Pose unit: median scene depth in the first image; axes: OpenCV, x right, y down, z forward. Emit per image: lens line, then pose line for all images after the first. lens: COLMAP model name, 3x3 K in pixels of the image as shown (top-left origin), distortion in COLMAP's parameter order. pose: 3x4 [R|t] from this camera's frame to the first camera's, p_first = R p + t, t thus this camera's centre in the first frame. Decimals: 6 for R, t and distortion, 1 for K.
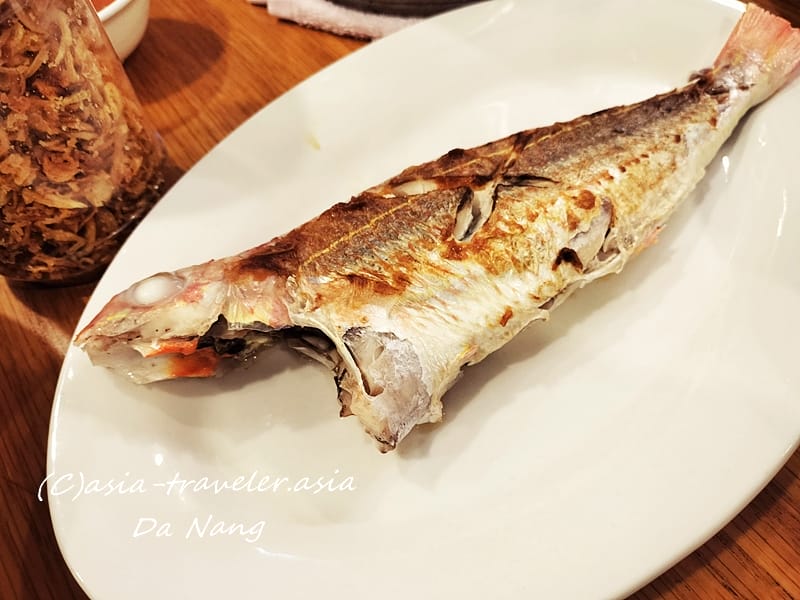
lens RADIAL K [[634.5, 0, 400.0], [0, 634.5, 300.0], [0, 0, 1]] dist [0.061624, -0.076847]
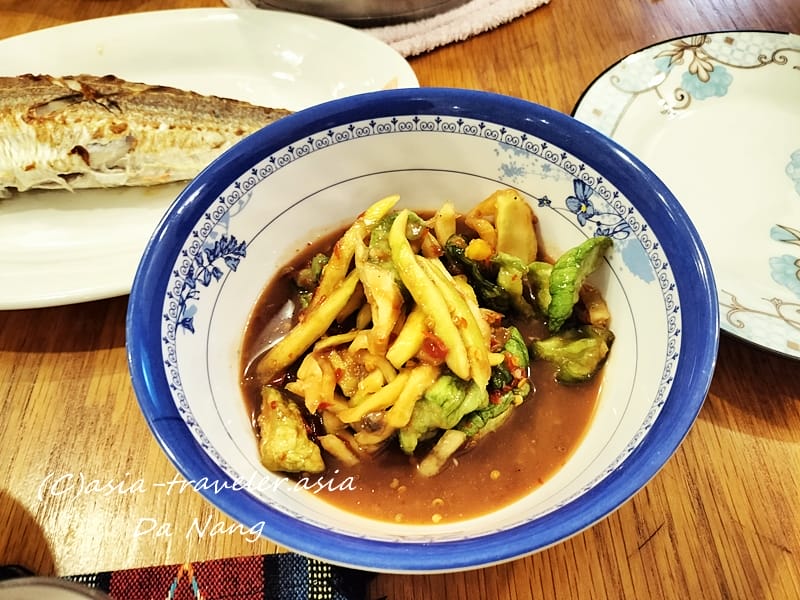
lens RADIAL K [[634.5, 0, 400.0], [0, 634.5, 300.0], [0, 0, 1]] dist [0.061624, -0.076847]
pose [[0.814680, 0.481225, -0.323604, 1.533719], [-0.482236, 0.872114, 0.082864, -0.251141], [0.322096, 0.088546, 0.942557, -0.177275]]
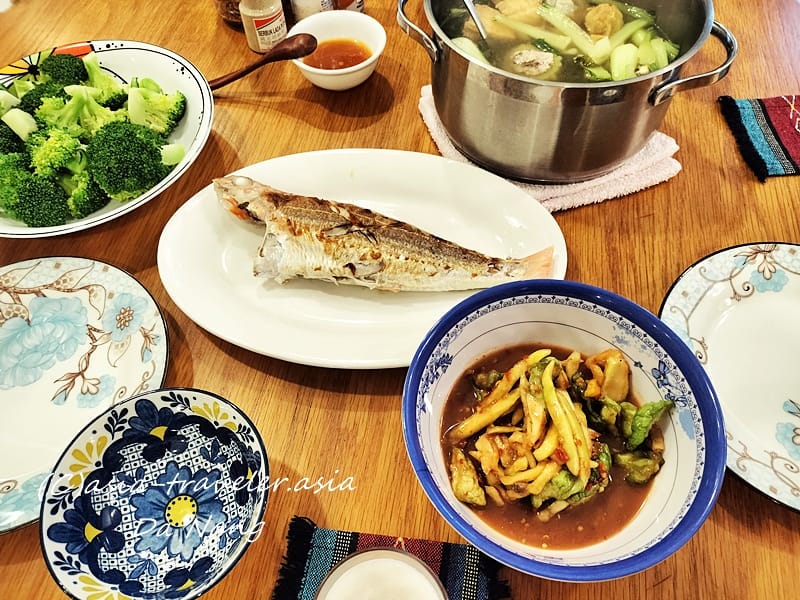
lens RADIAL K [[634.5, 0, 400.0], [0, 634.5, 300.0], [0, 0, 1]] dist [0.061624, -0.076847]
pose [[0.678345, 0.638488, -0.363568, 1.346868], [-0.624038, 0.761860, 0.173629, -0.507323], [0.387847, 0.109100, 0.915244, -1.152951]]
